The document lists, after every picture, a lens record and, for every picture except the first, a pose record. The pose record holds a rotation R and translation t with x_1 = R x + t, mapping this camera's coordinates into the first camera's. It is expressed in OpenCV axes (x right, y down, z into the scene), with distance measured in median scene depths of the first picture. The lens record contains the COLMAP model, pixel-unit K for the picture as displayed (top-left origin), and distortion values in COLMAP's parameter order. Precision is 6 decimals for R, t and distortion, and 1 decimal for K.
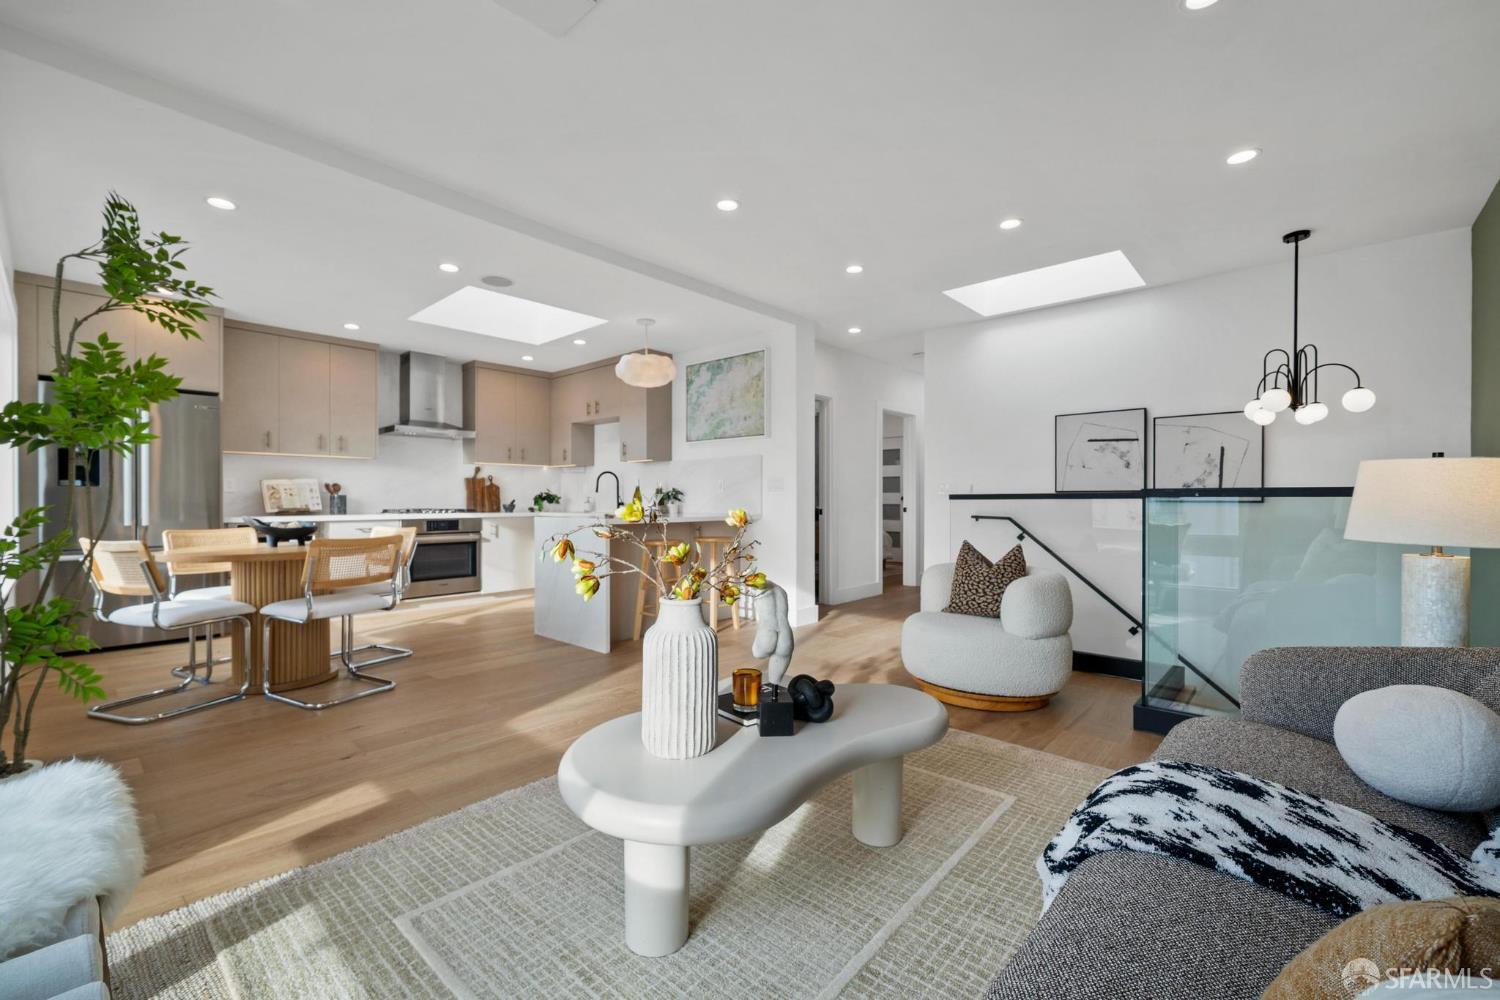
lens RADIAL K [[617.0, 0, 715.9], [0, 617.0, 504.0], [0, 0, 1]] dist [-0.000851, -0.000236]
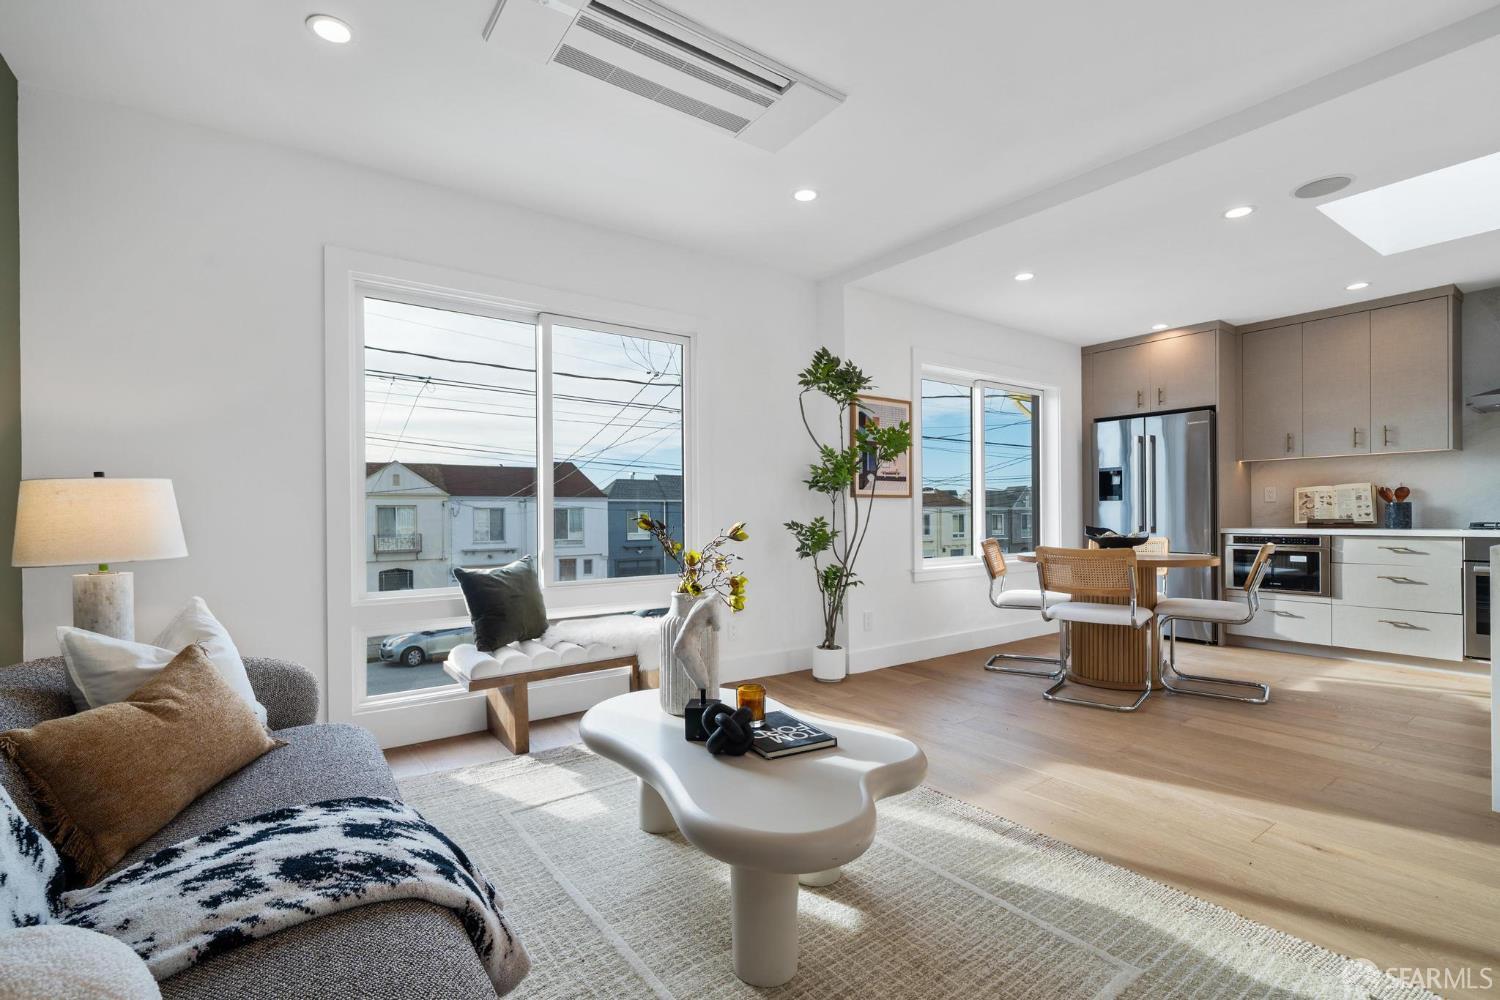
lens RADIAL K [[651.2, 0, 742.4], [0, 651.2, 515.6], [0, 0, 1]] dist [0.000543, 0.000048]
pose [[-0.168270, 0.004268, -0.985732, 0.477854], [0.000632, 0.999991, 0.004222, -0.003912], [0.985741, 0.000087, -0.168271, 0.511260]]
